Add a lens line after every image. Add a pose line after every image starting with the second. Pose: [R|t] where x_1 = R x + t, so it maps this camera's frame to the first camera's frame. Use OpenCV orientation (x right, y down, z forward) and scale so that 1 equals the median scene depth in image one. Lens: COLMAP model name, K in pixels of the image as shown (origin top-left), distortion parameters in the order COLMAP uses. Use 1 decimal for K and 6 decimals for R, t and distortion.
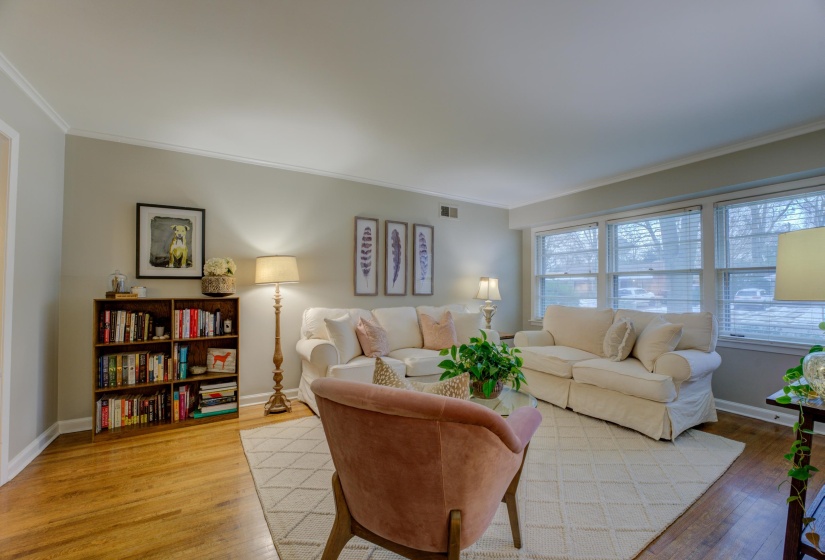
lens RADIAL K [[331.1, 0, 412.3], [0, 331.1, 280.2], [0, 0, 1]] dist [-0.022025, -0.000079]
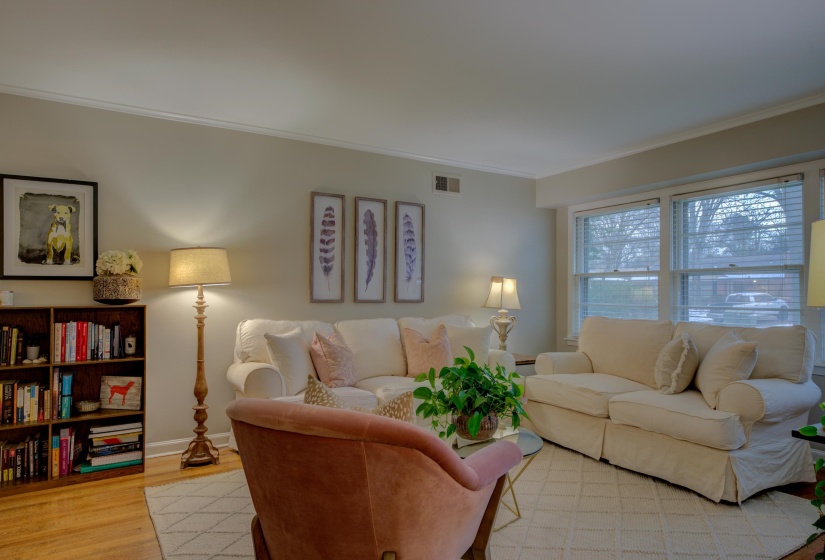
lens RADIAL K [[501.3, 0, 412.9], [0, 501.3, 281.5], [0, 0, 1]] dist [0.018827, 0.000260]
pose [[0.999973, -0.000910, -0.007237, 0.061814], [0.000922, 0.999998, 0.001634, -0.001054], [0.007236, -0.001641, 0.999972, -0.094459]]
